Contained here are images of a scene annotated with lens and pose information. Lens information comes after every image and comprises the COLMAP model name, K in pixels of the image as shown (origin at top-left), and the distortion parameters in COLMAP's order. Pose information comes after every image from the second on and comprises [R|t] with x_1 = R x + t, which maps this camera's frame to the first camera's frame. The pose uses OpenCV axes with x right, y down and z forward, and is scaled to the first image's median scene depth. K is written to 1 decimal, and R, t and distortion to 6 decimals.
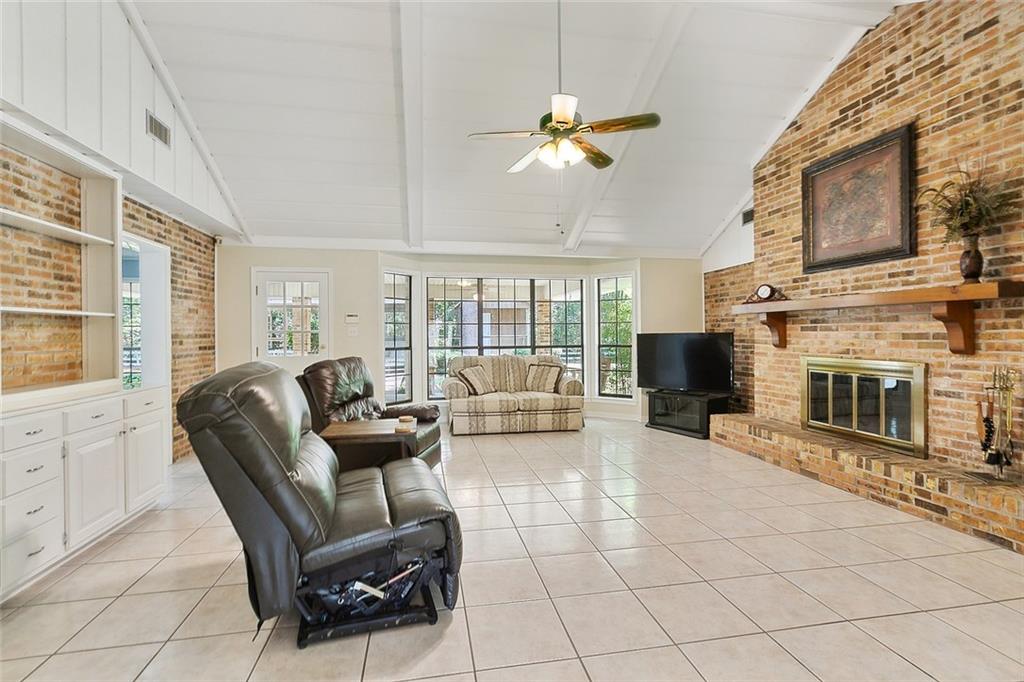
lens RADIAL K [[465.7, 0, 510.5], [0, 465.7, 341.7], [0, 0, 1]] dist [0.001412, 0.000202]
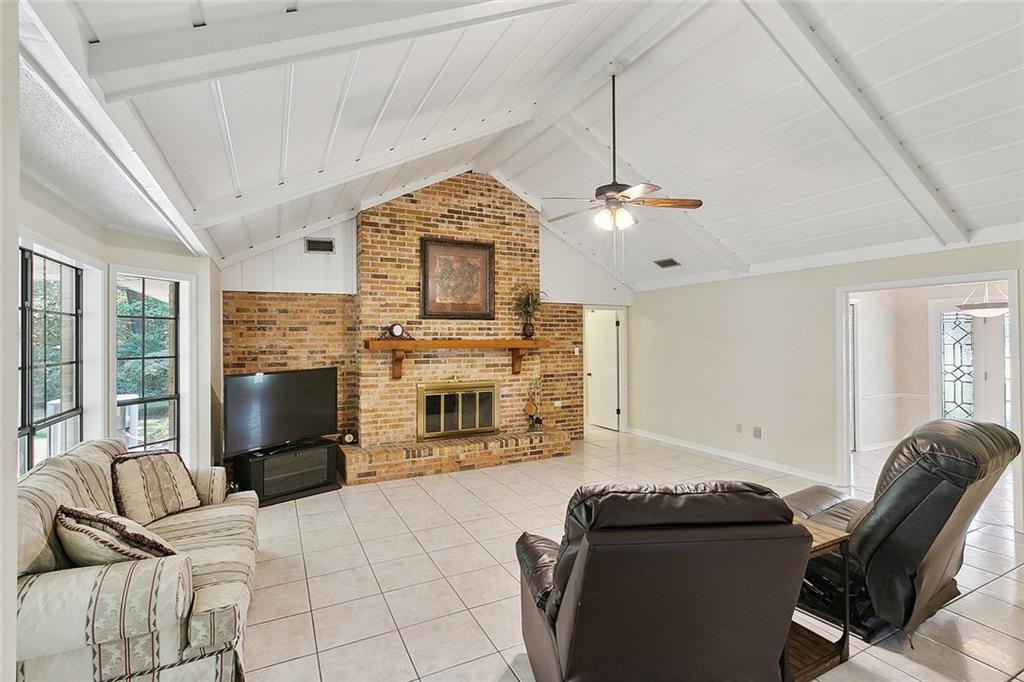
lens RADIAL K [[465.7, 0, 509.1], [0, 465.7, 336.1], [0, 0, 1]] dist [0.001412, 0.000202]
pose [[-0.270153, 0.020691, 0.962595, -0.746746], [0.022274, 0.999636, -0.015236, -0.084315], [-0.962560, 0.017325, -0.270516, 1.269785]]
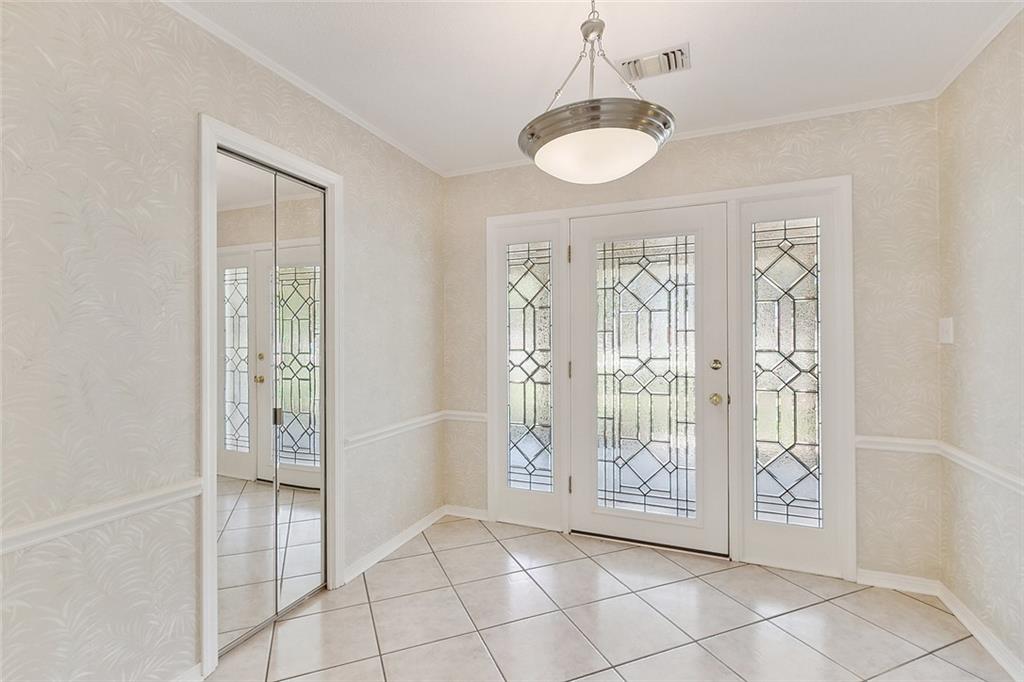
lens RADIAL K [[465.7, 0, 509.9], [0, 465.7, 340.6], [0, 0, 1]] dist [0.001412, 0.000202]
pose [[-0.842548, 0.013689, 0.538447, 0.483789], [0.019825, 0.999788, 0.005603, 0.067013], [-0.538256, 0.015396, -0.842641, -0.807982]]
